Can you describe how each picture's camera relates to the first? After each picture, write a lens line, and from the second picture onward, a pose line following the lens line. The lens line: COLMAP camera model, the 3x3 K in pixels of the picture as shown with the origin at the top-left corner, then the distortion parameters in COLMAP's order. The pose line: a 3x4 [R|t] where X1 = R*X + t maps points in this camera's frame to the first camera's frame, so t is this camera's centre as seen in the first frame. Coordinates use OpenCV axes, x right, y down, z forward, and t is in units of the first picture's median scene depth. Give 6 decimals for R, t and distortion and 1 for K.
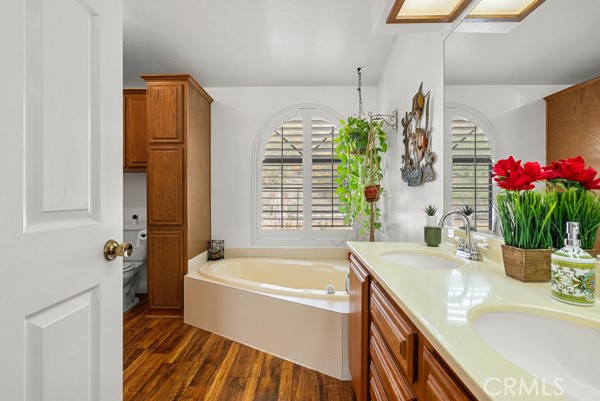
lens RADIAL K [[278.3, 0, 301.2], [0, 278.3, 193.0], [0, 0, 1]] dist [-0.001231, 0.000298]
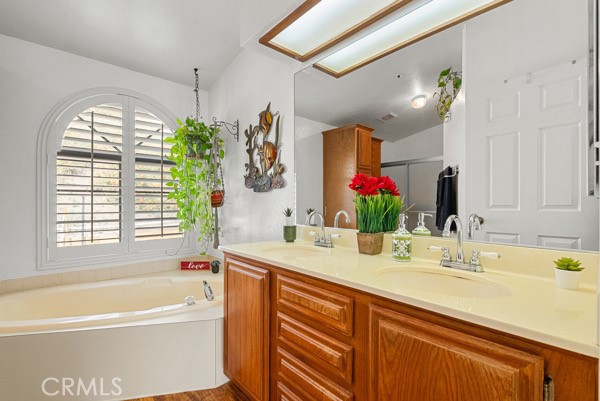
lens RADIAL K [[277.3, 0, 300.0], [0, 277.3, 200.5], [0, 0, 1]] dist [-0.011801, -0.000042]
pose [[0.730552, 0.004265, 0.682844, -0.222903], [-0.004569, 0.999989, -0.001357, 0.009314], [-0.682842, -0.002129, 0.730563, 0.064505]]
